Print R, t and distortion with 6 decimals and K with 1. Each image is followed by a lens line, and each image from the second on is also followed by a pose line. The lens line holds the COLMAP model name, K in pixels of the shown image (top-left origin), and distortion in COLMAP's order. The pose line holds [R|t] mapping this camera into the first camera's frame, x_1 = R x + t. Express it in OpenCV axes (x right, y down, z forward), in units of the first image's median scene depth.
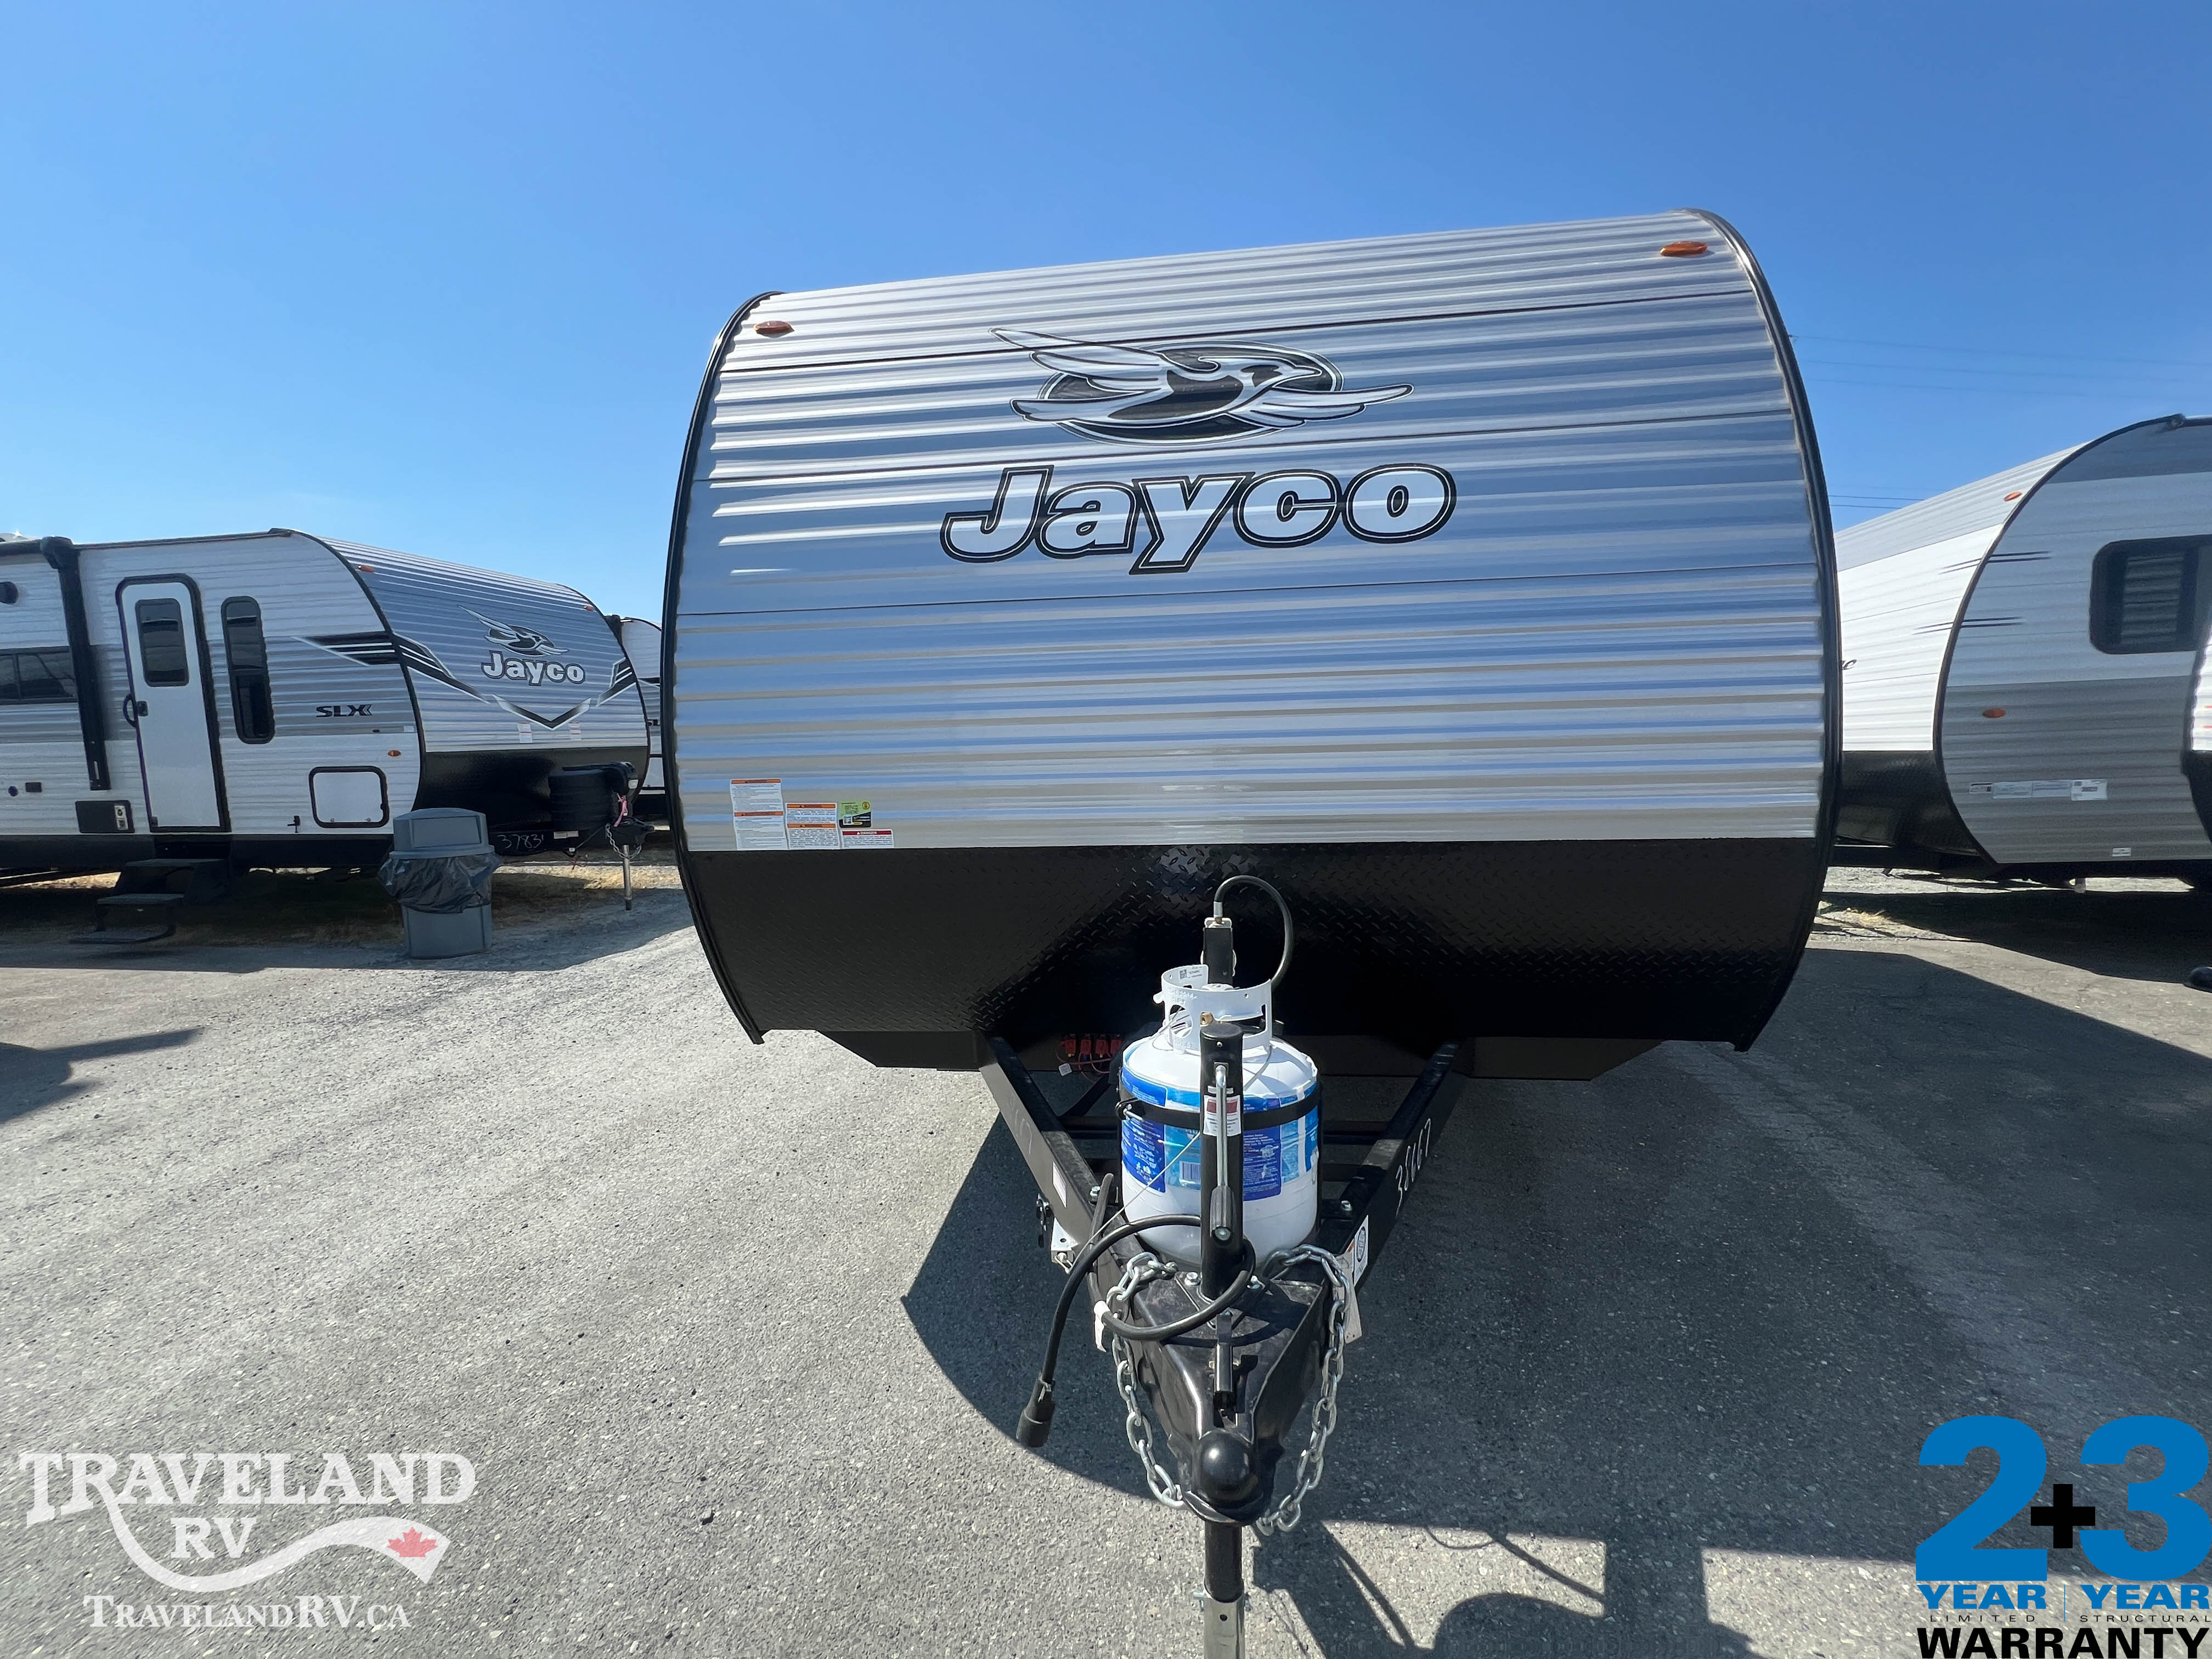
lens RADIAL K [[890.1, 0, 1102.1], [0, 890.1, 830.0], [0, 0, 1]] dist [-0.003208, 0.001430]
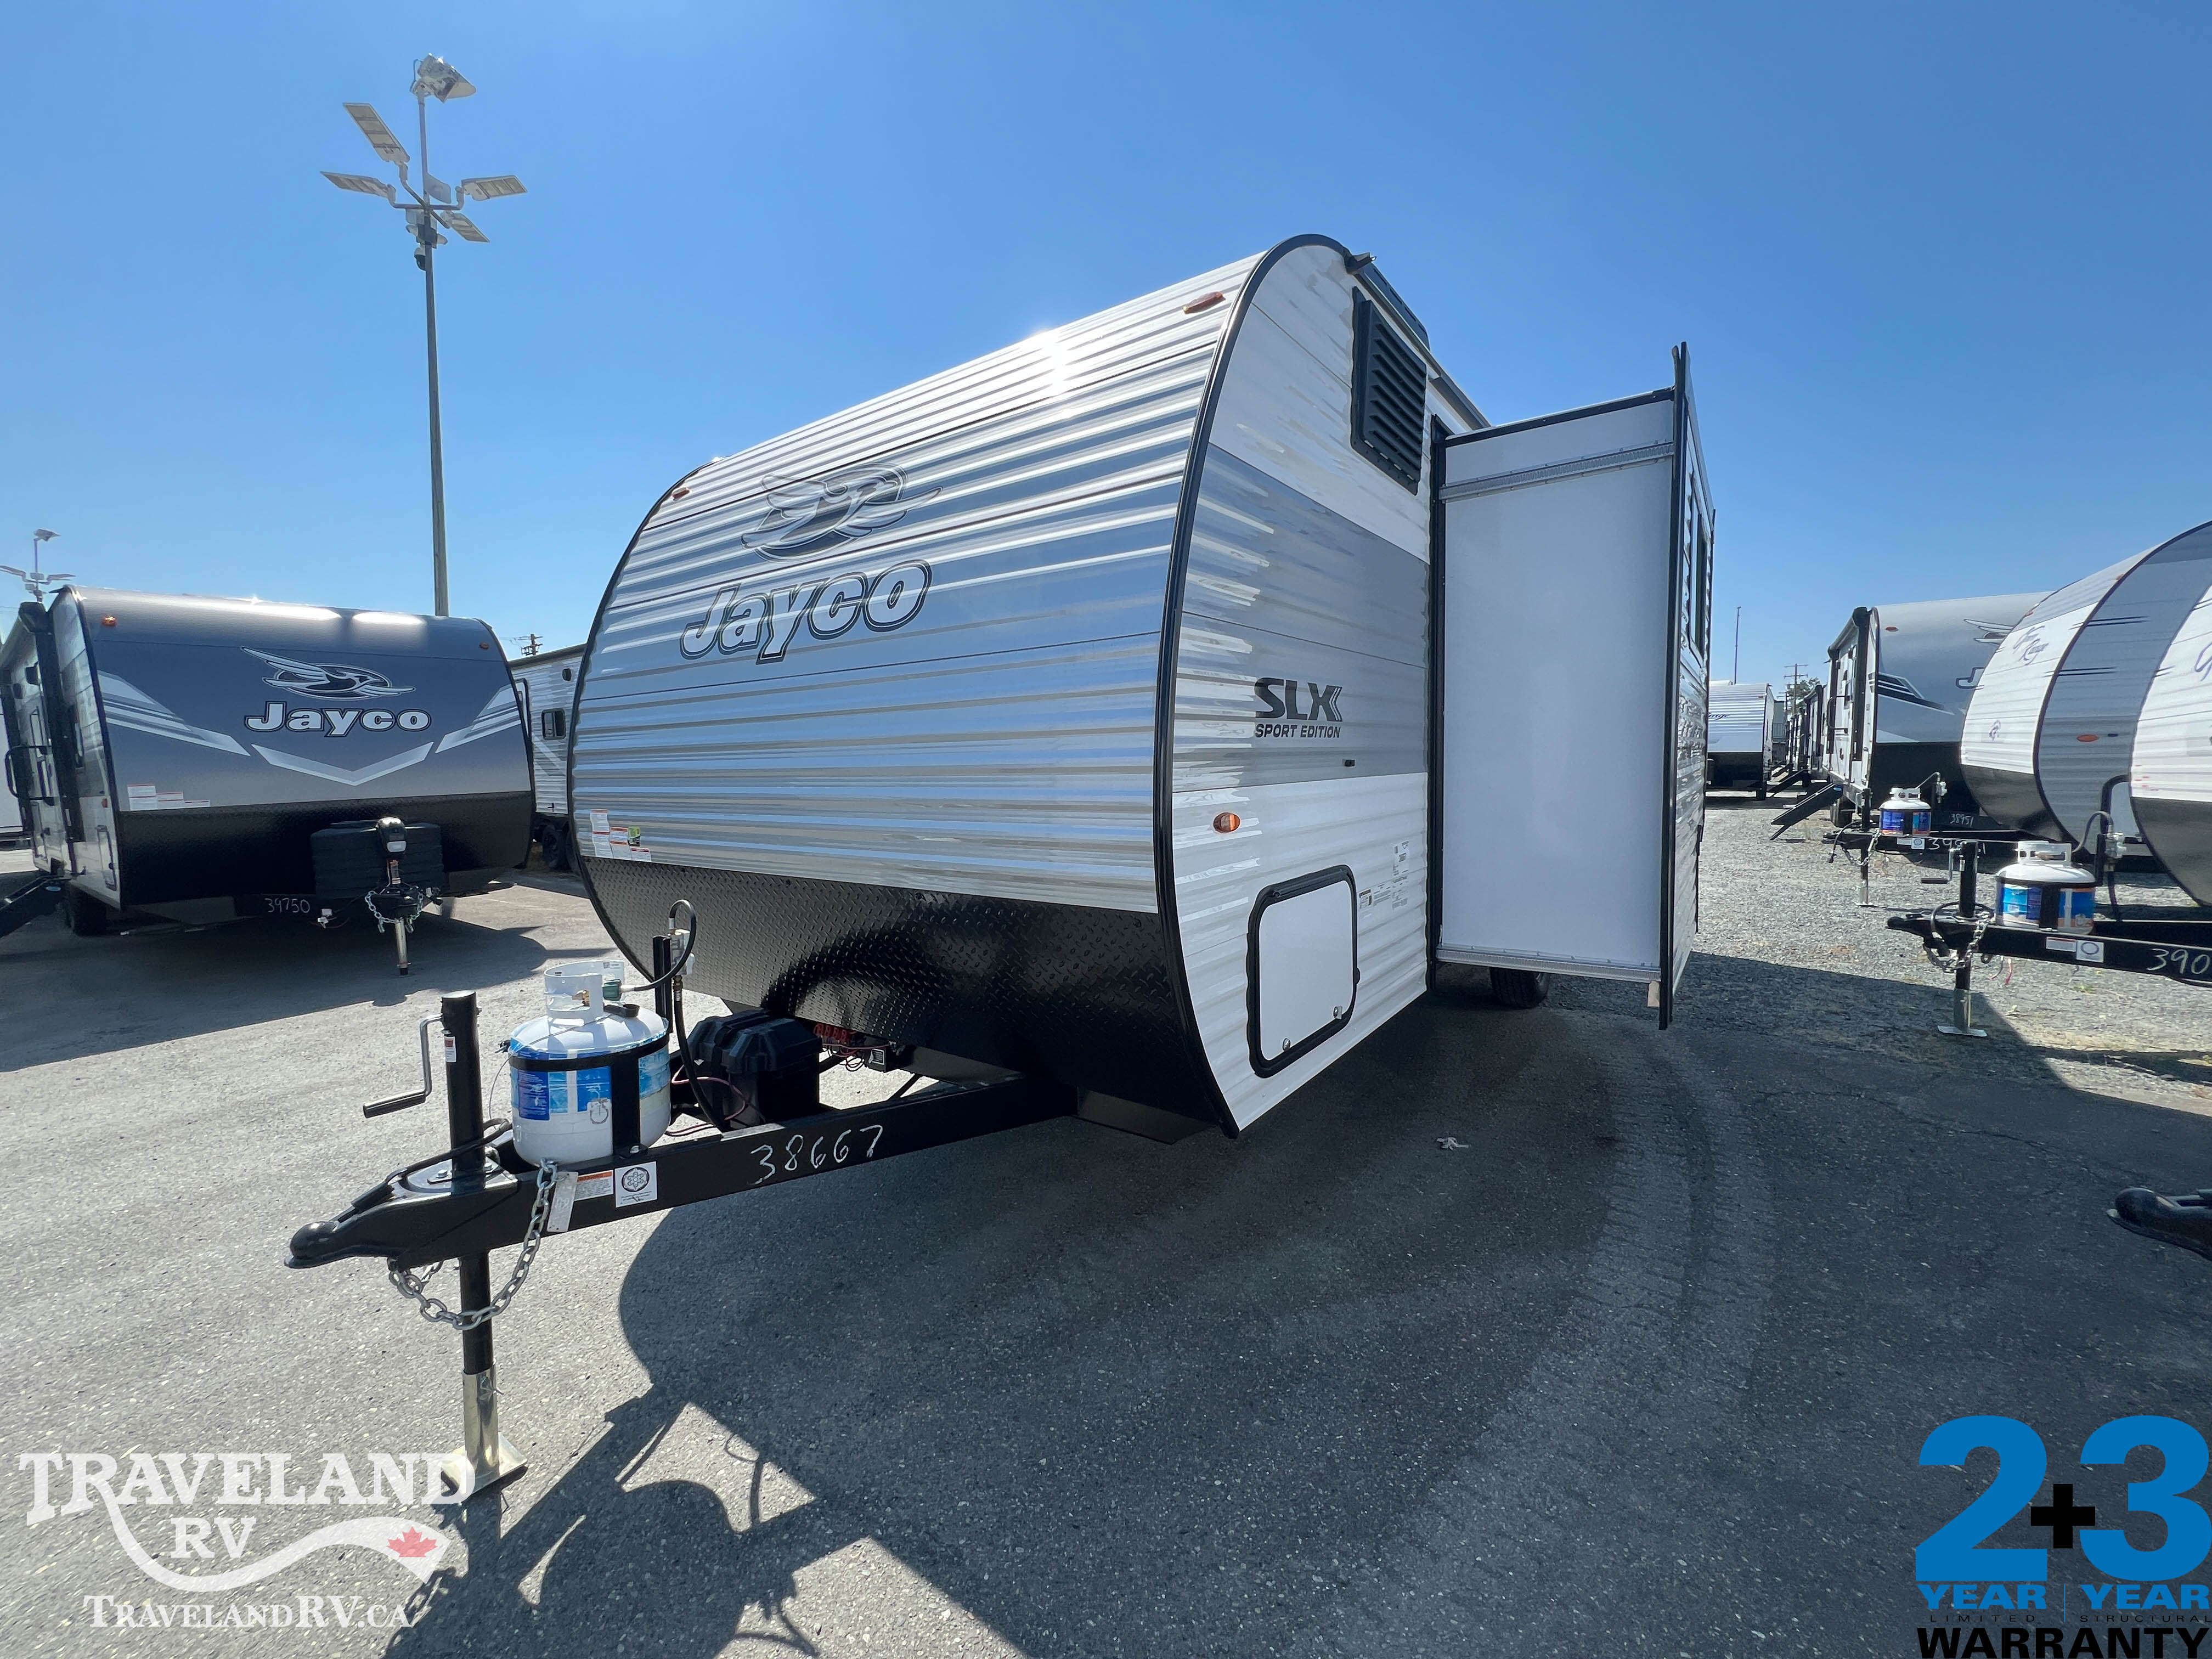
lens RADIAL K [[890.1, 0, 1108.9], [0, 890.1, 832.7], [0, 0, 1]] dist [-0.003208, 0.001430]
pose [[0.872634, 0.049543, -0.485855, 1.099885], [-0.055422, 0.998460, 0.002271, -0.071132], [0.485220, 0.024945, 0.874036, 0.114256]]
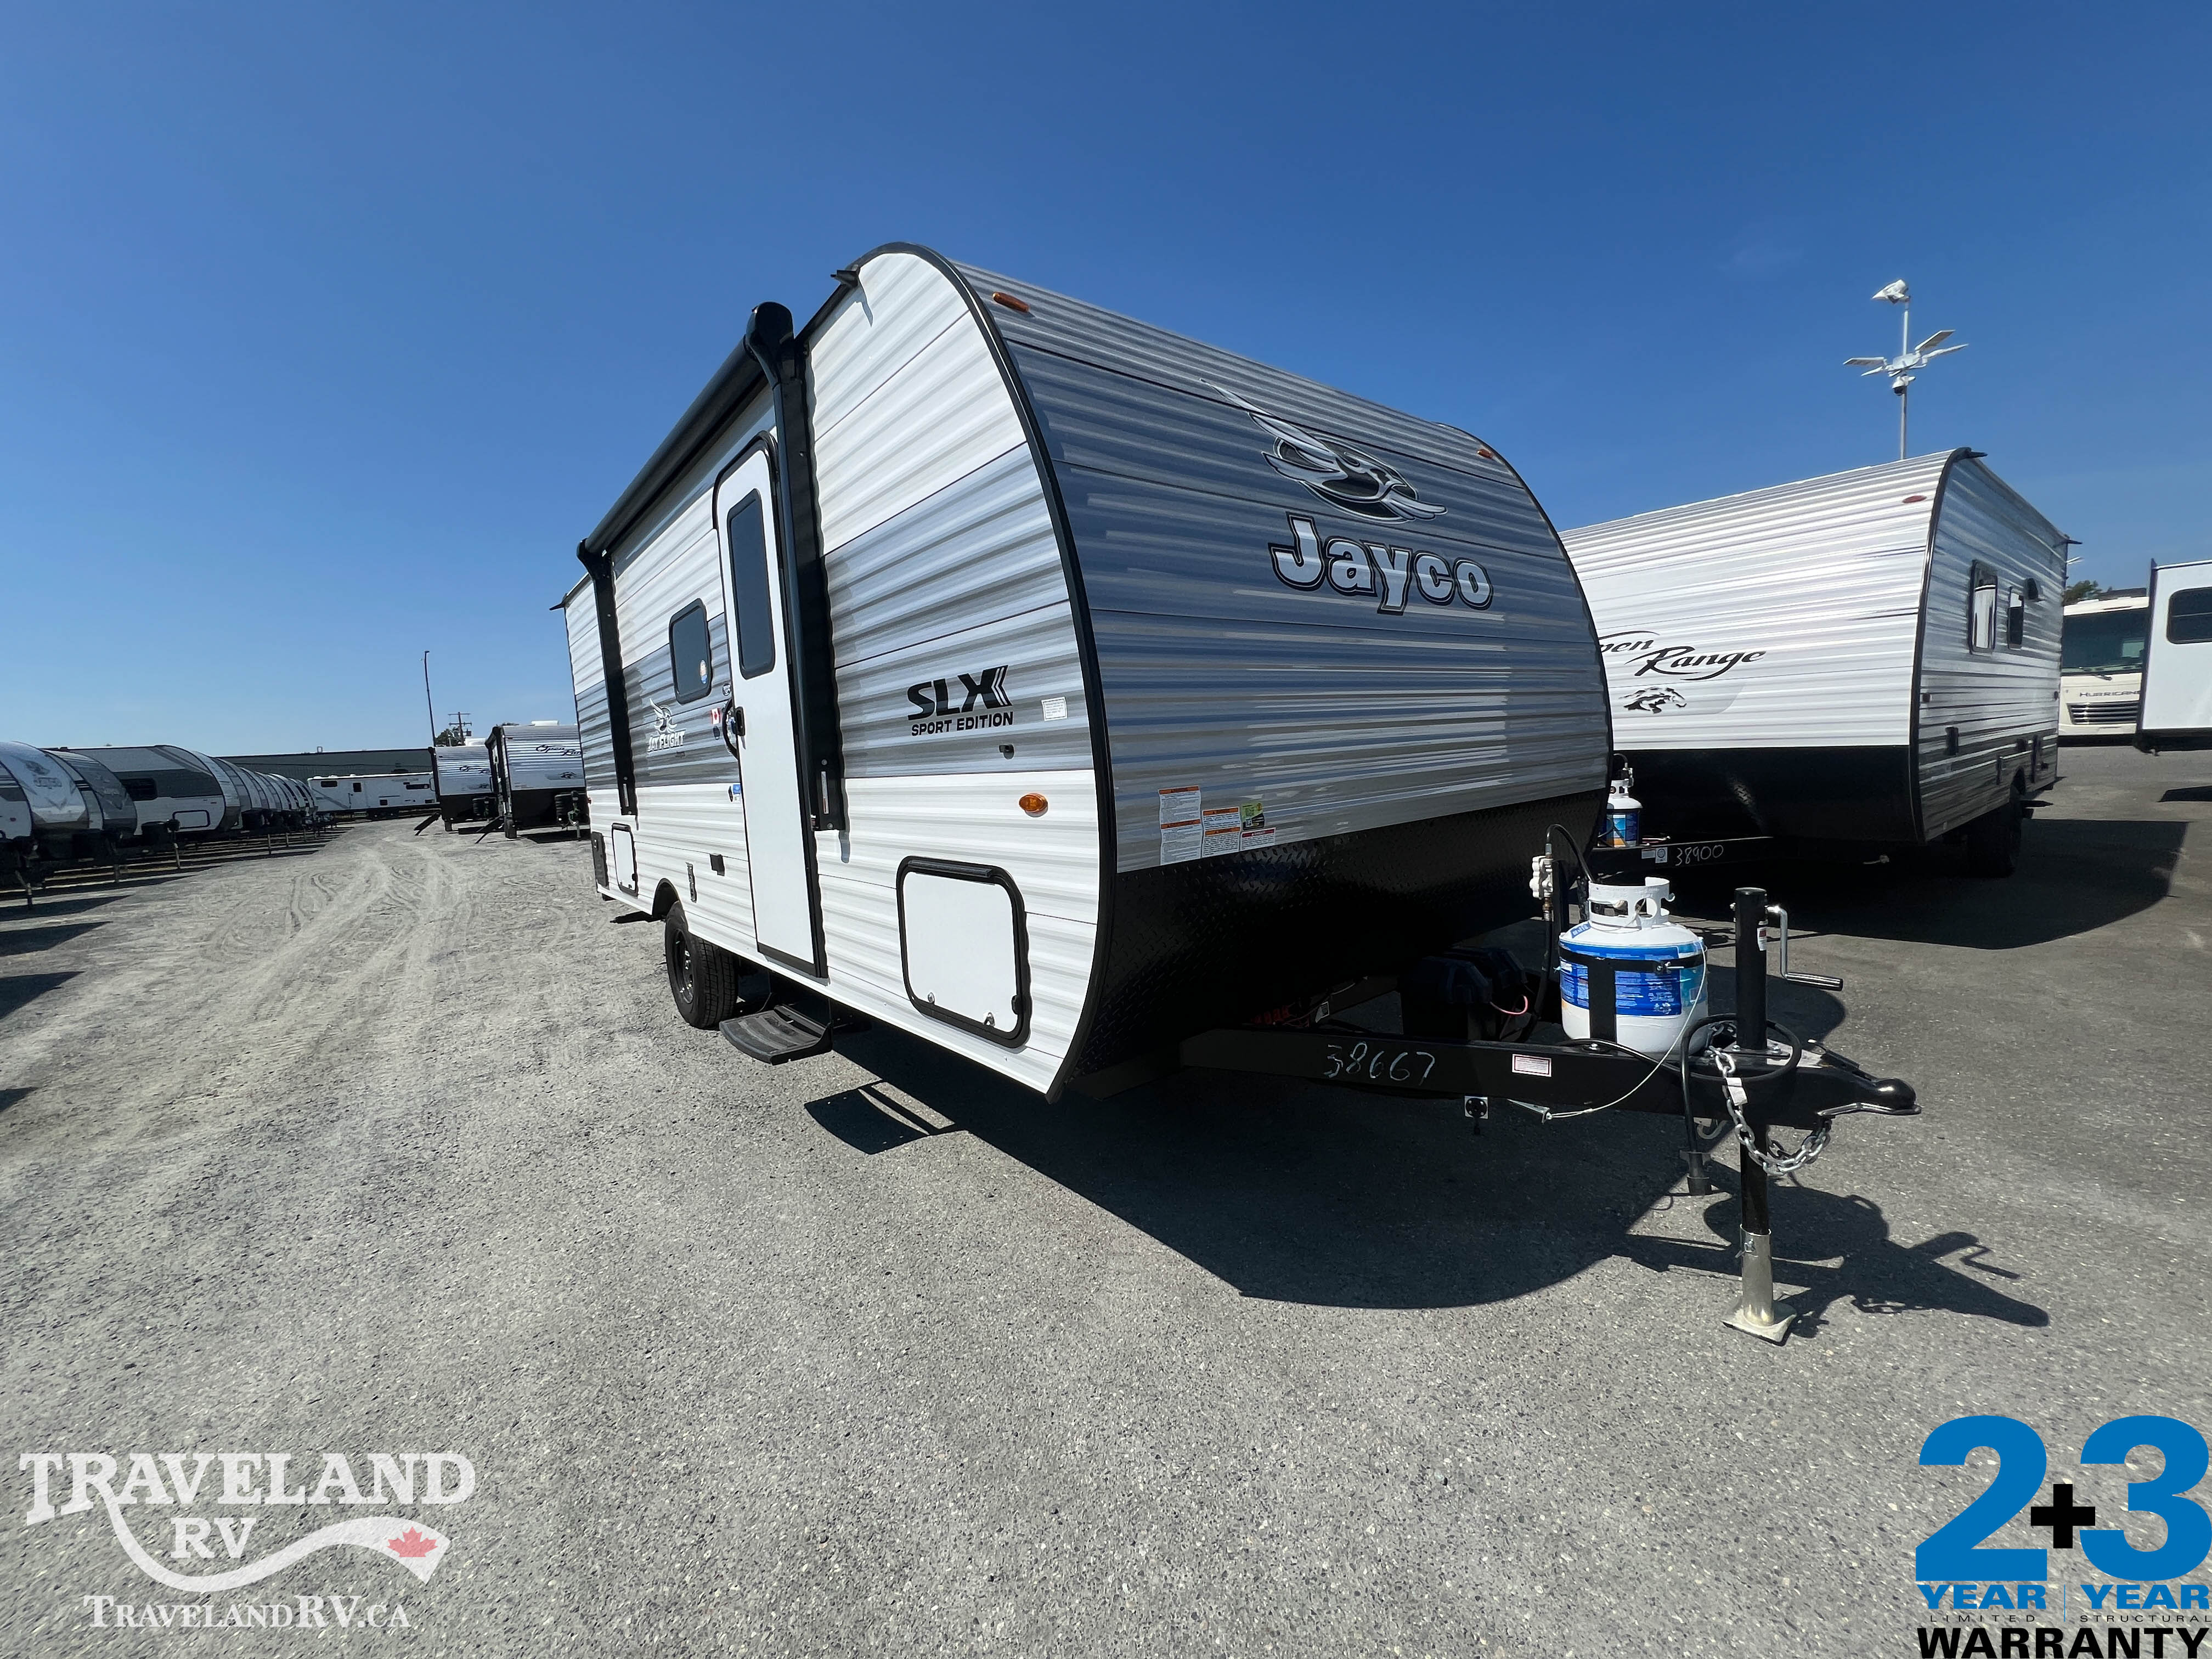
lens RADIAL K [[890.1, 0, 1111.9], [0, 890.1, 827.3], [0, 0, 1]] dist [-0.003208, 0.001430]
pose [[0.695149, -0.078180, 0.714601, -1.146736], [0.118563, 0.992924, -0.006705, -0.017298], [-0.709021, 0.089386, 0.699500, 0.391204]]
